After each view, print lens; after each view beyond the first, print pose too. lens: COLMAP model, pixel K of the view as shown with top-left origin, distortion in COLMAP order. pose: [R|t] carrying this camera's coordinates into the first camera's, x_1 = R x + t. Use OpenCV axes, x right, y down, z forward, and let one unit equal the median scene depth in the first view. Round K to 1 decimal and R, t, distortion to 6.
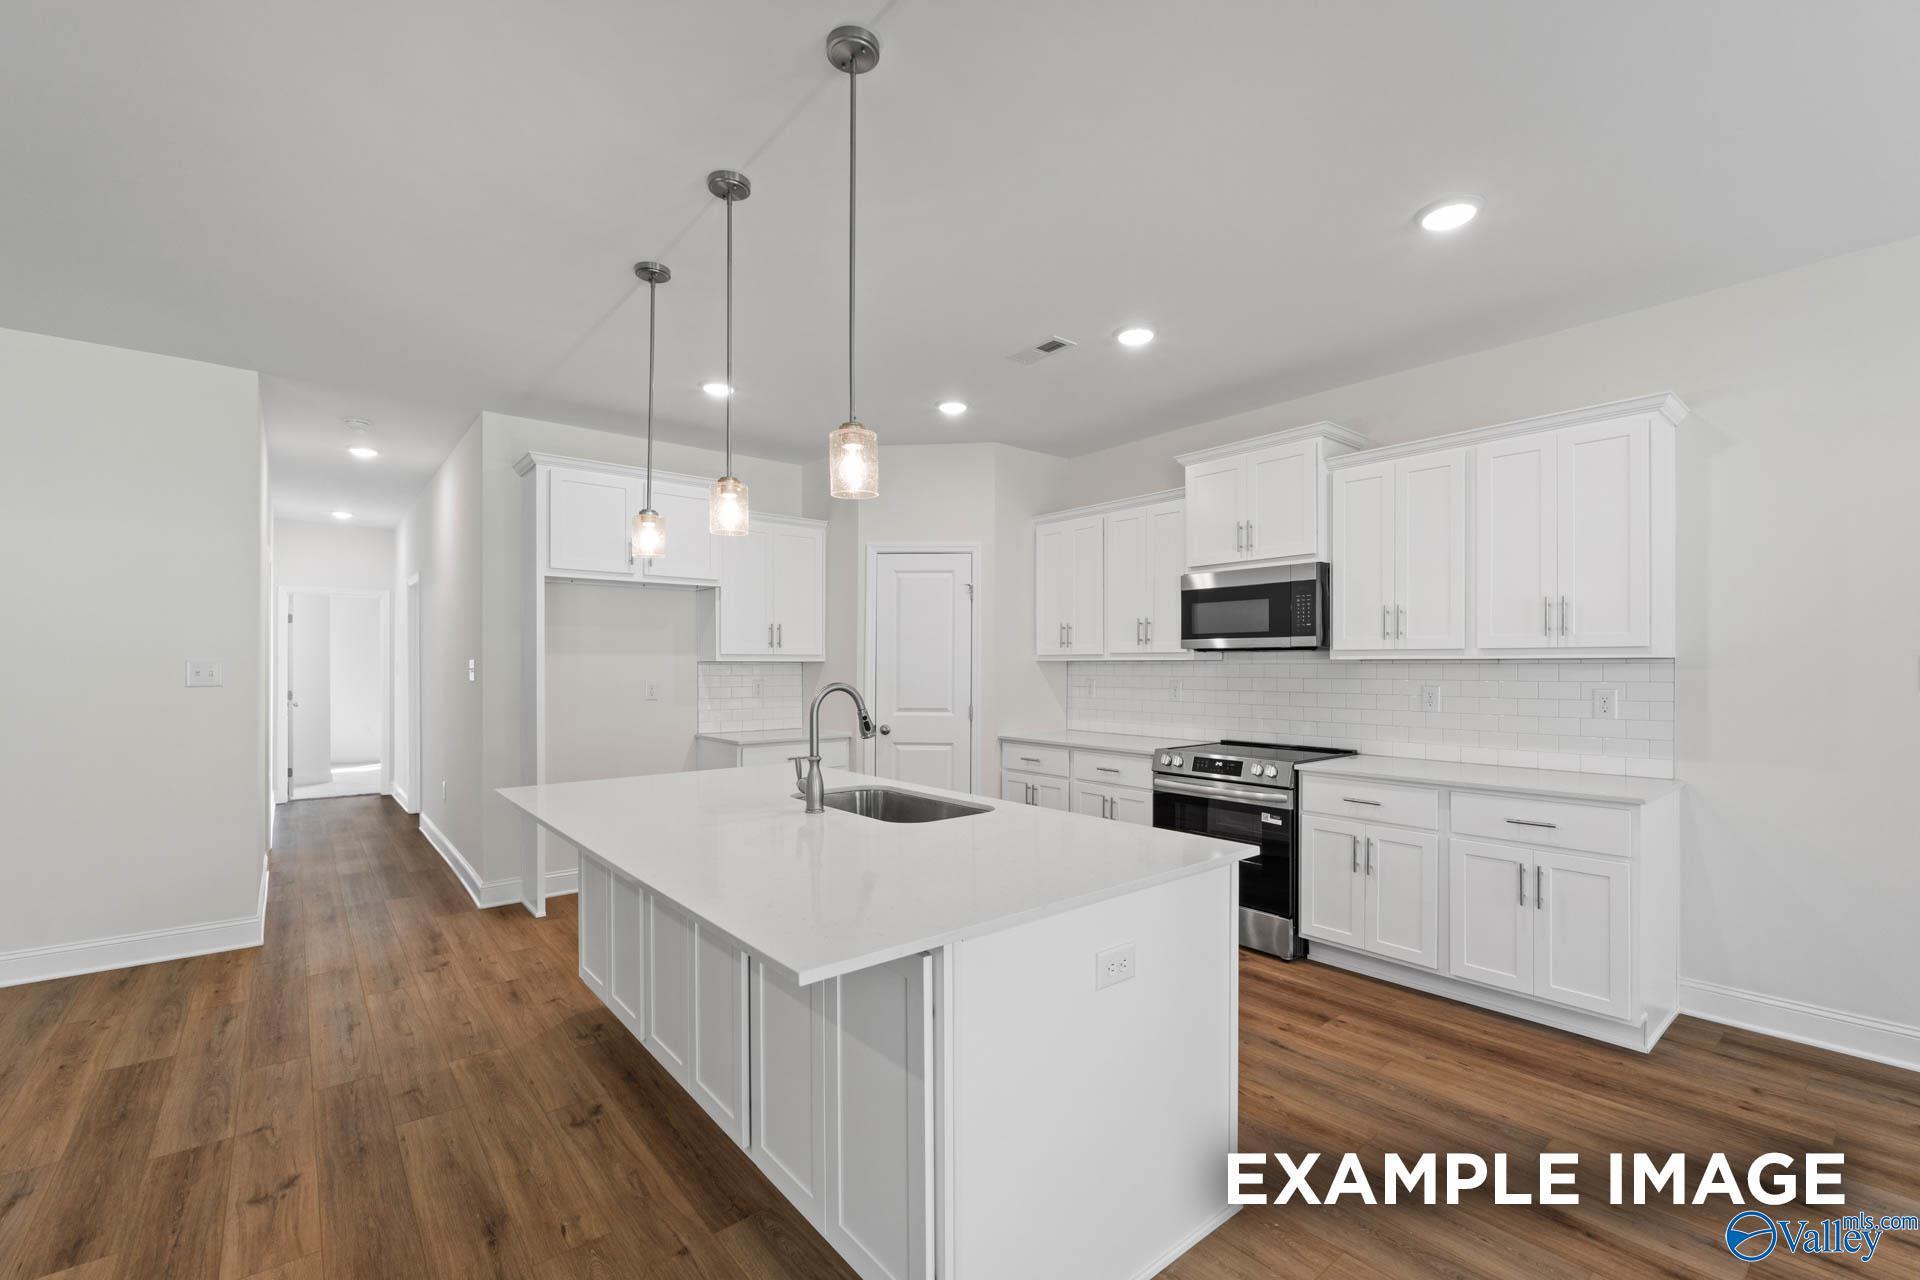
lens RADIAL K [[801.9, 0, 972.2], [0, 801.9, 668.1], [0, 0, 1]] dist [0.000015, 0.000268]
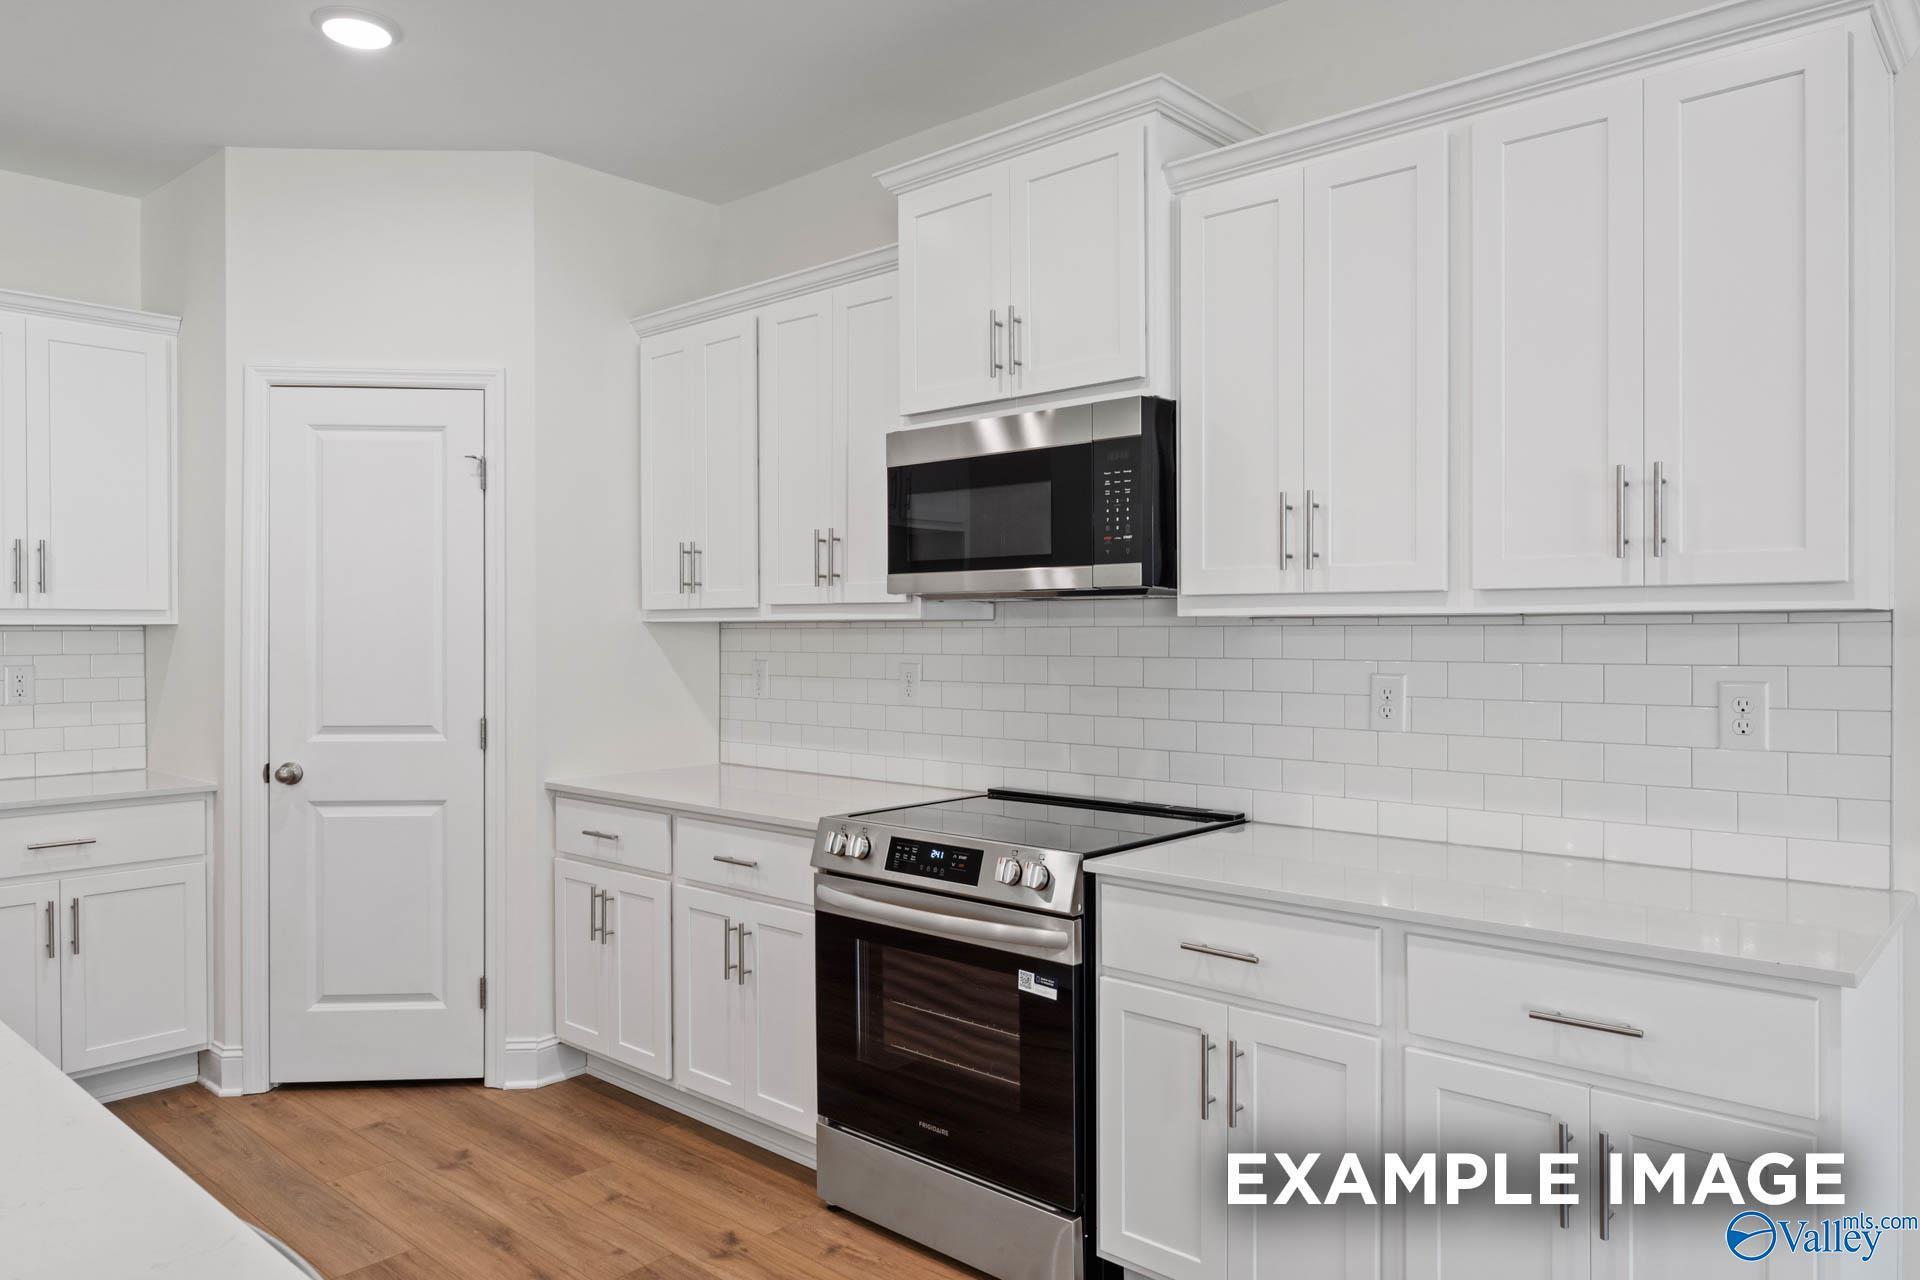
lens RADIAL K [[1269.8, 0, 958.4], [0, 1269.8, 640.5], [0, 0, 1]] dist [0.001547, -0.002158]
pose [[0.990646, -0.004577, 0.136377, 0.227946], [0.003951, 0.999980, 0.004858, -0.001174], [-0.136397, -0.004273, 0.990645, 0.314150]]
